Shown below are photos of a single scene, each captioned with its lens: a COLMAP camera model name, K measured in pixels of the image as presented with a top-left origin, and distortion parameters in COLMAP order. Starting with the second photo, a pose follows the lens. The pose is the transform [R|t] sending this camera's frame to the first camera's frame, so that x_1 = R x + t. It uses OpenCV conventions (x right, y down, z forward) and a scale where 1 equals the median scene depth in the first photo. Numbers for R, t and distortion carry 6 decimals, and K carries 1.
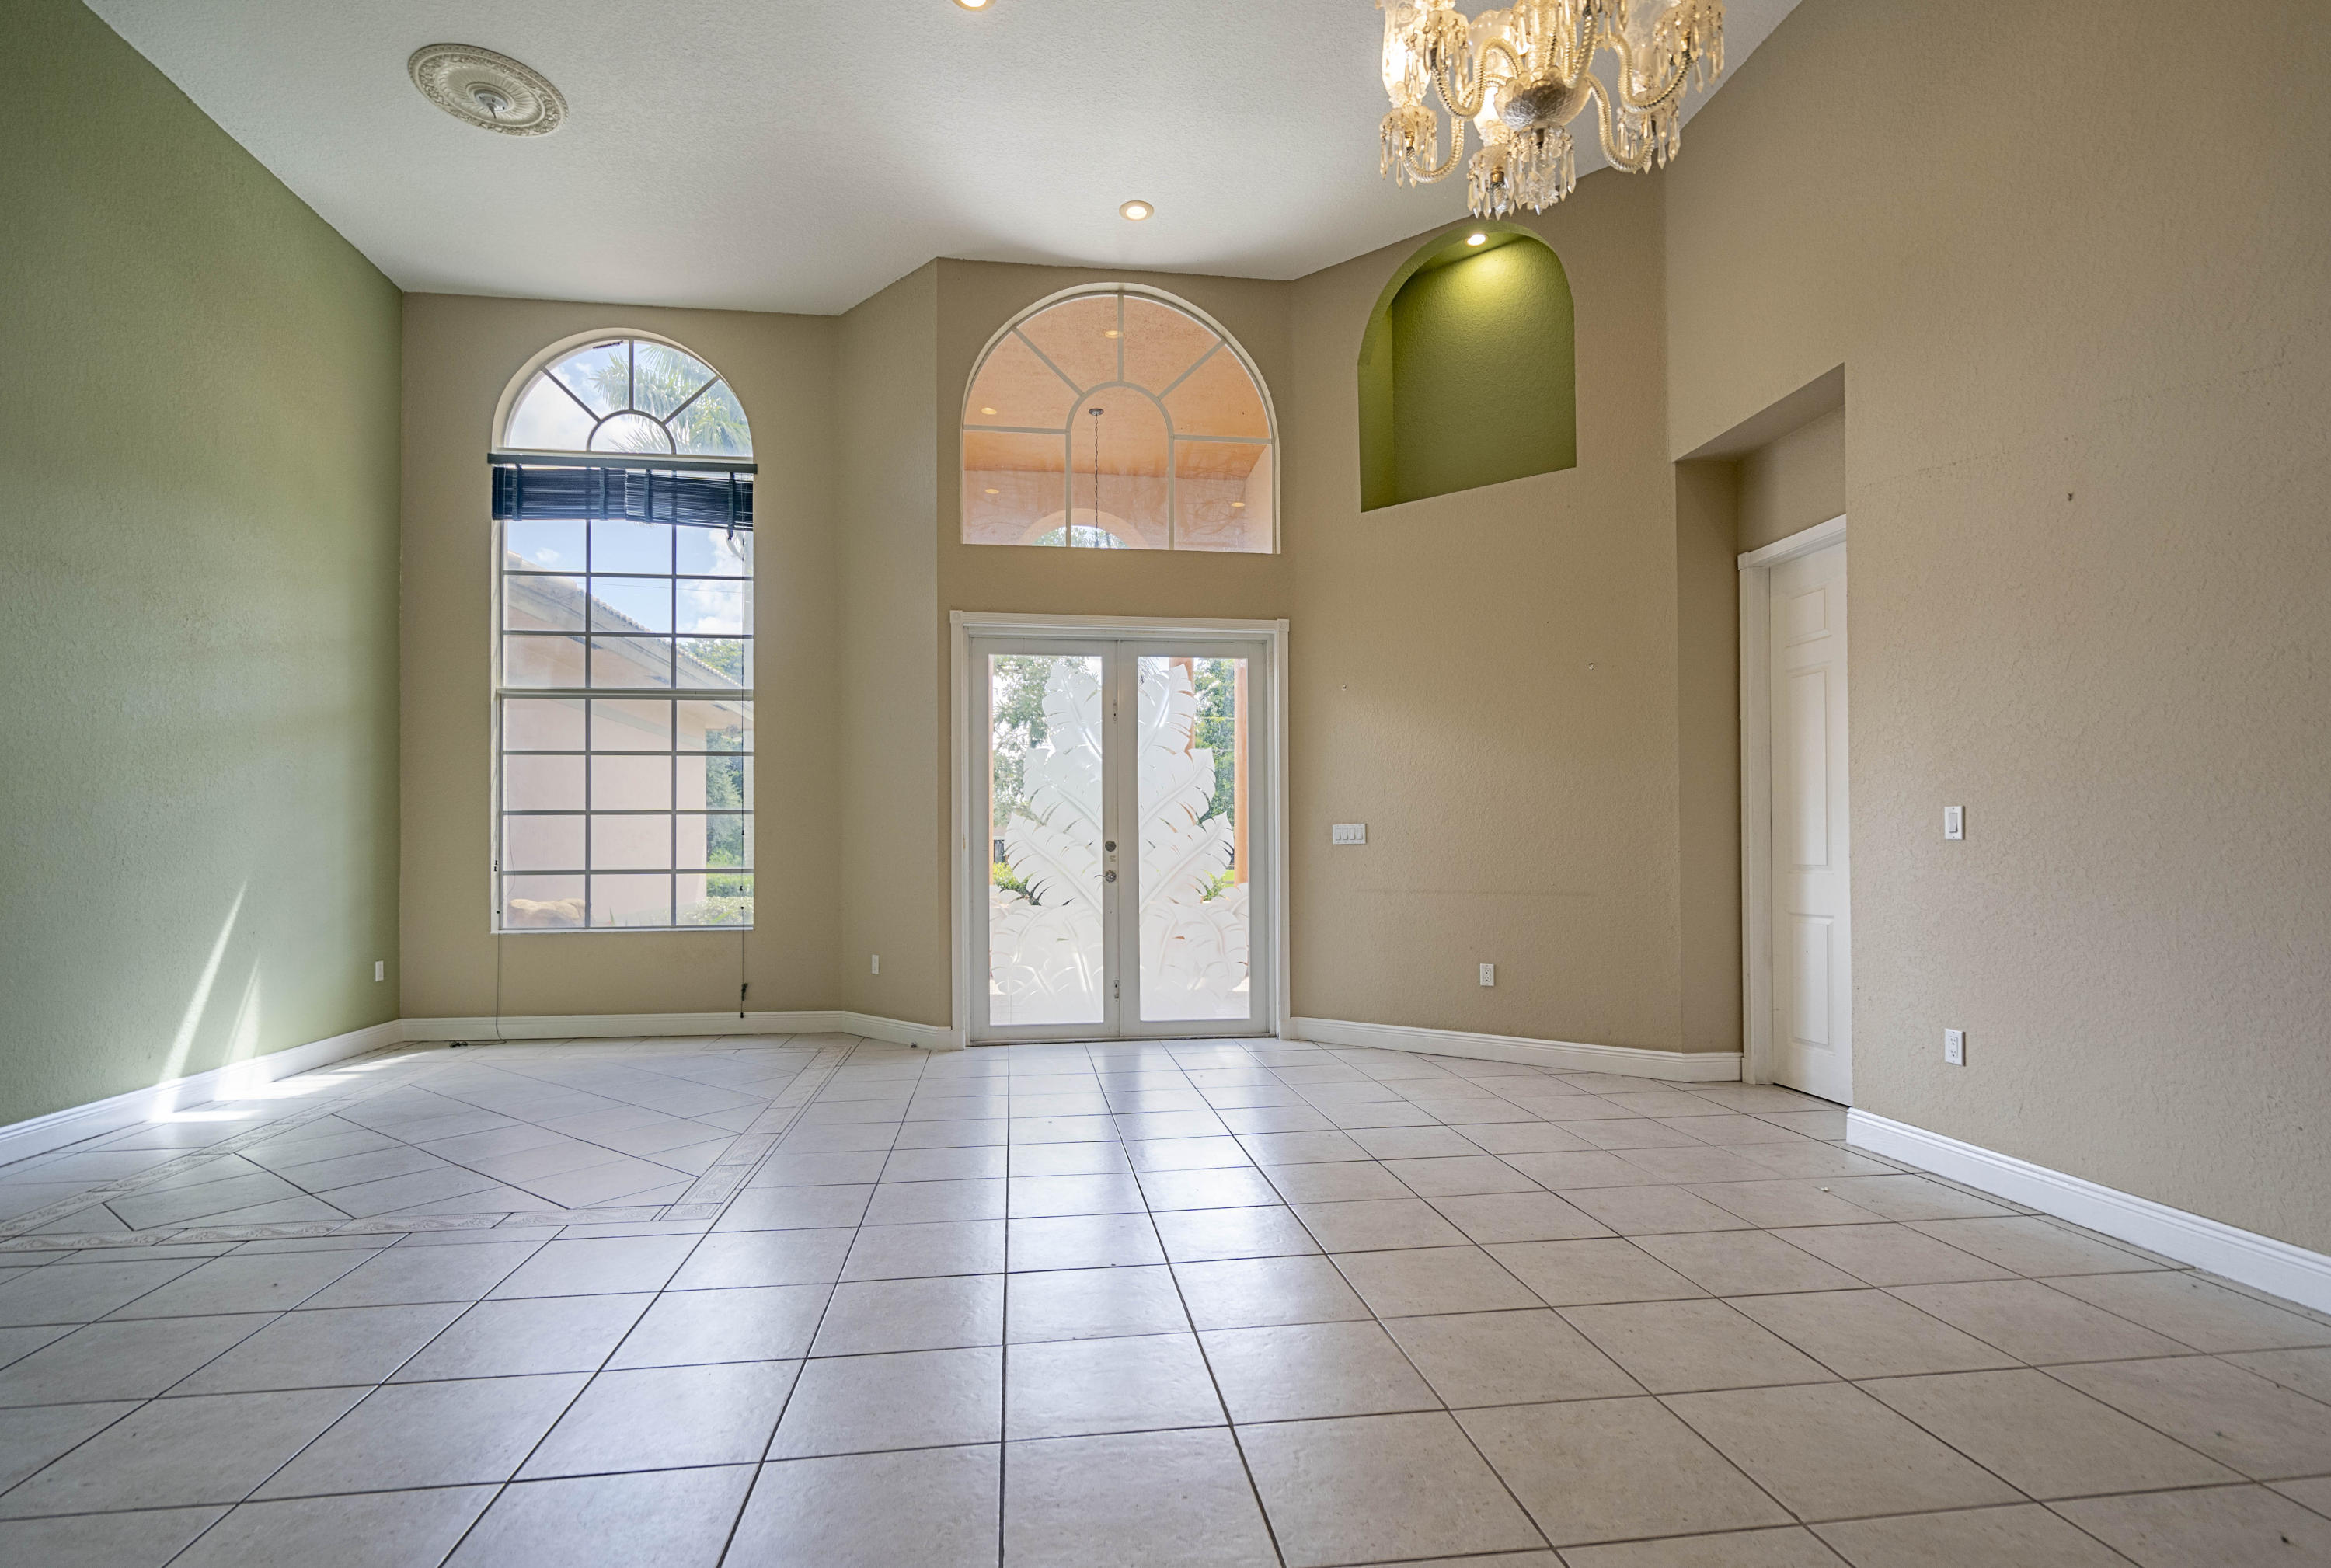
lens RADIAL K [[1072.1, 0, 1157.2], [0, 1072.1, 846.4], [0, 0, 1]] dist [-0.002138, 0.001482]
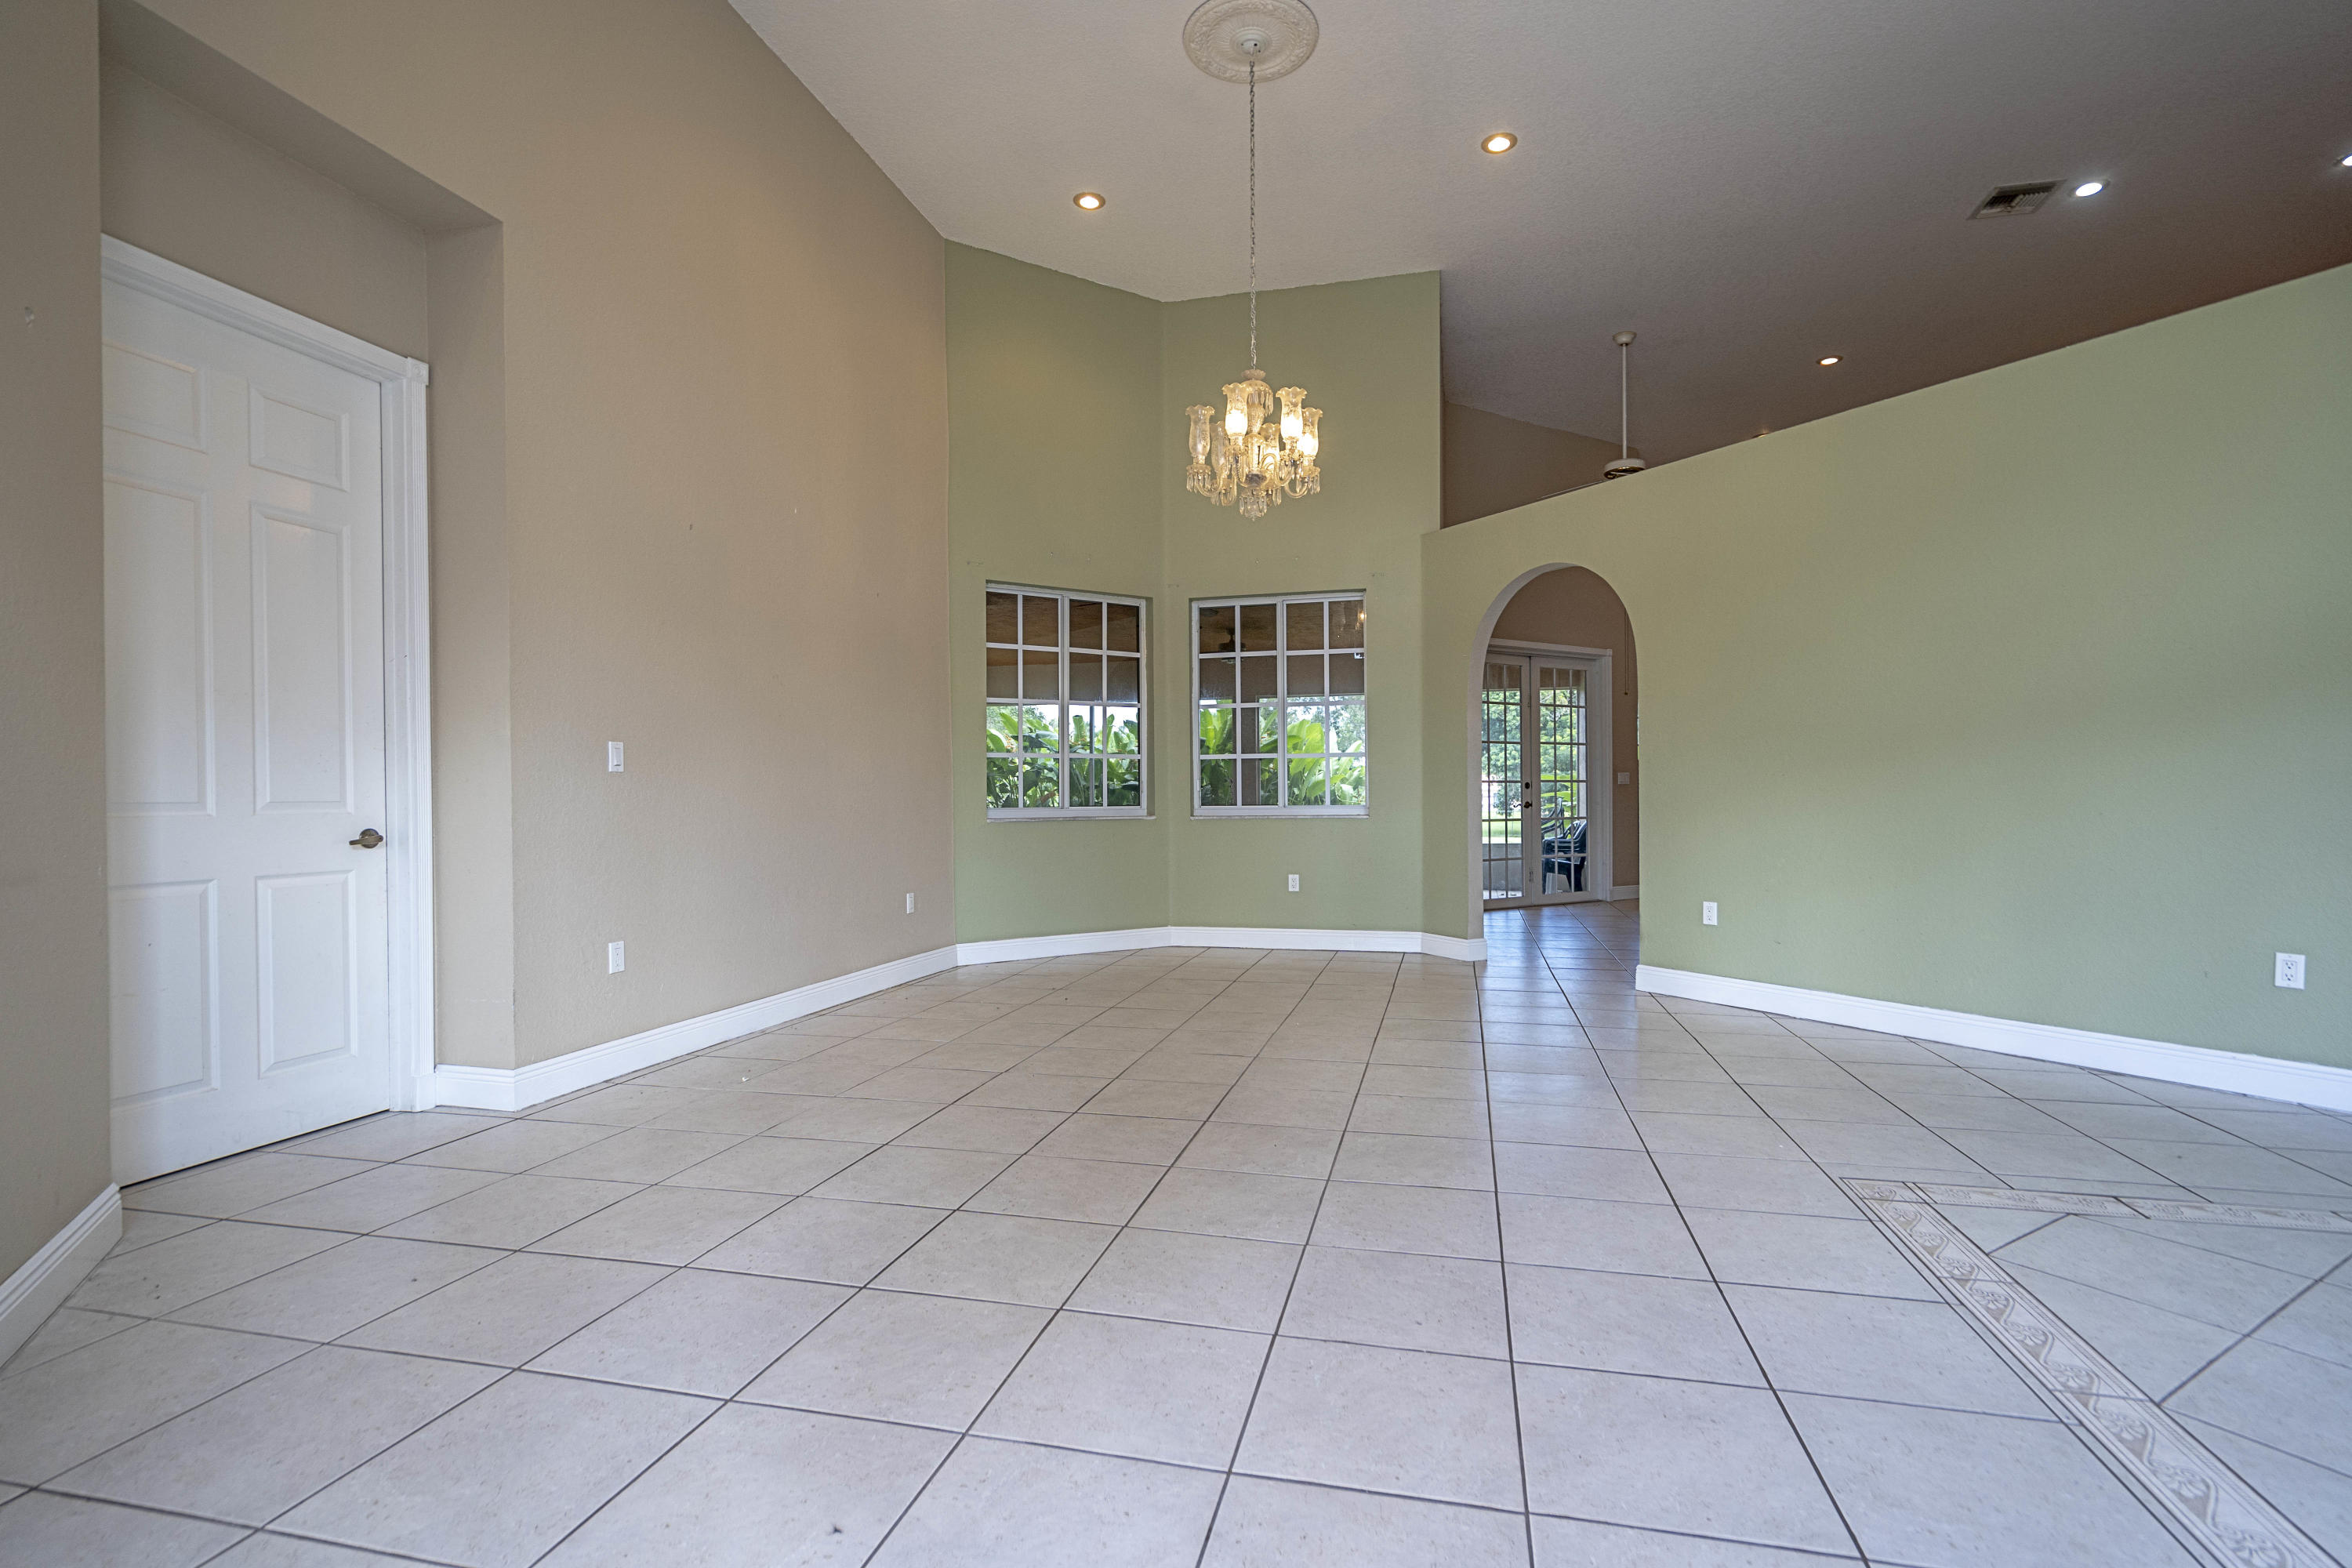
lens RADIAL K [[1081.7, 0, 1182.8], [0, 1081.7, 793.2], [0, 0, 1]] dist [-0.002138, 0.001482]
pose [[-0.929033, 0.010676, 0.369844, -0.206897], [0.007471, 0.999921, -0.010099, 0.028992], [-0.369923, -0.006619, -0.929039, 1.695038]]
